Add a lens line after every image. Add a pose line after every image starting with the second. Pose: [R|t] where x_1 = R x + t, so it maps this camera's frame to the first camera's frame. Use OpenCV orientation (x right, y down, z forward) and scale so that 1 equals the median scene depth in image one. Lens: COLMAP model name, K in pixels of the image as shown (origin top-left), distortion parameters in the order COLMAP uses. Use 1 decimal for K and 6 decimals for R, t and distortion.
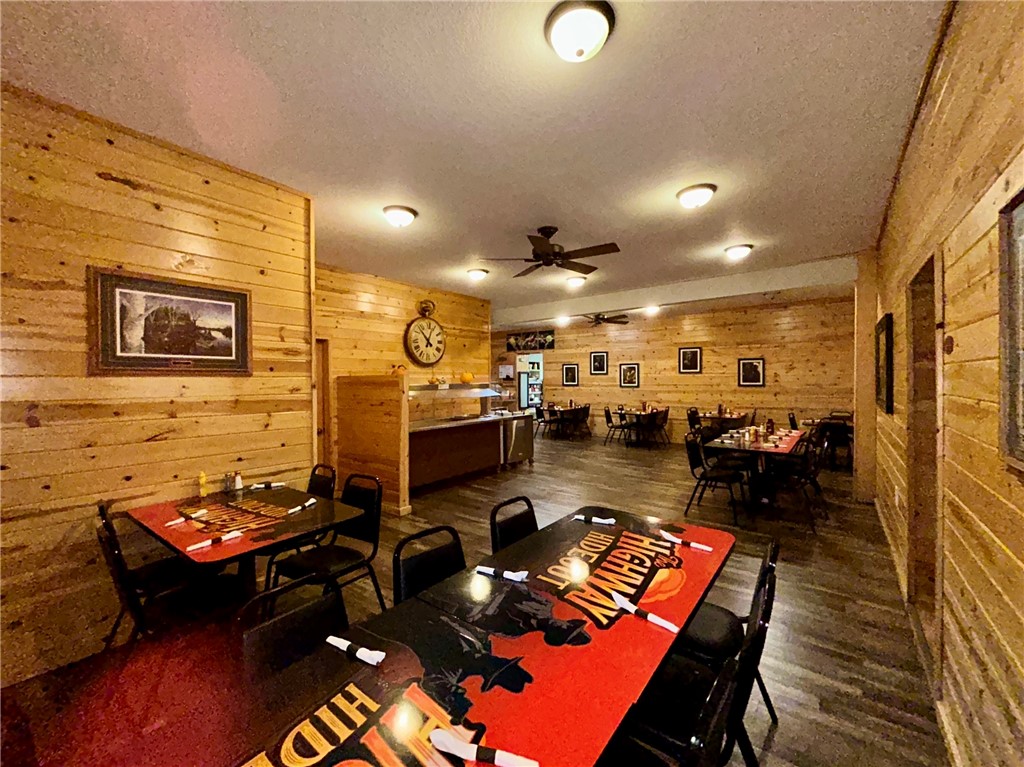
lens RADIAL K [[412.8, 0, 509.5], [0, 412.8, 382.3], [0, 0, 1]] dist [0.000571, -0.000679]
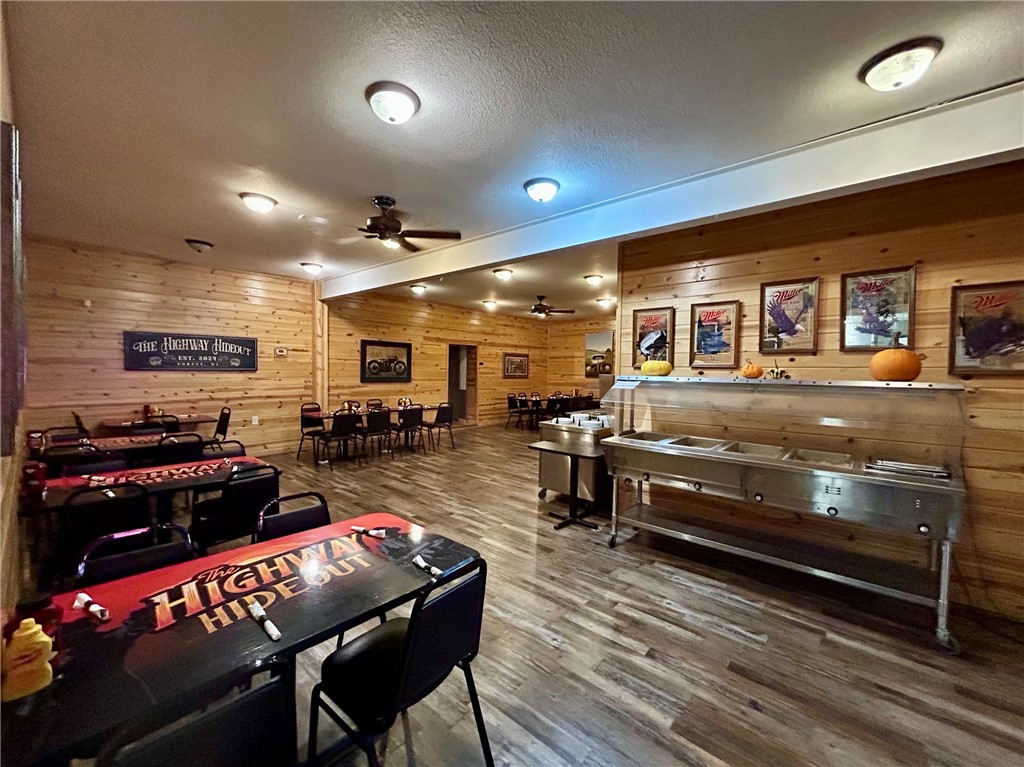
lens RADIAL K [[412.8, 0, 509.5], [0, 412.8, 382.3], [0, 0, 1]] dist [0.000571, -0.000679]
pose [[-0.999247, -0.020406, 0.032994, -0.291003], [-0.019968, 0.999709, 0.013549, -0.017867], [-0.033261, 0.012880, -0.999364, 1.879886]]
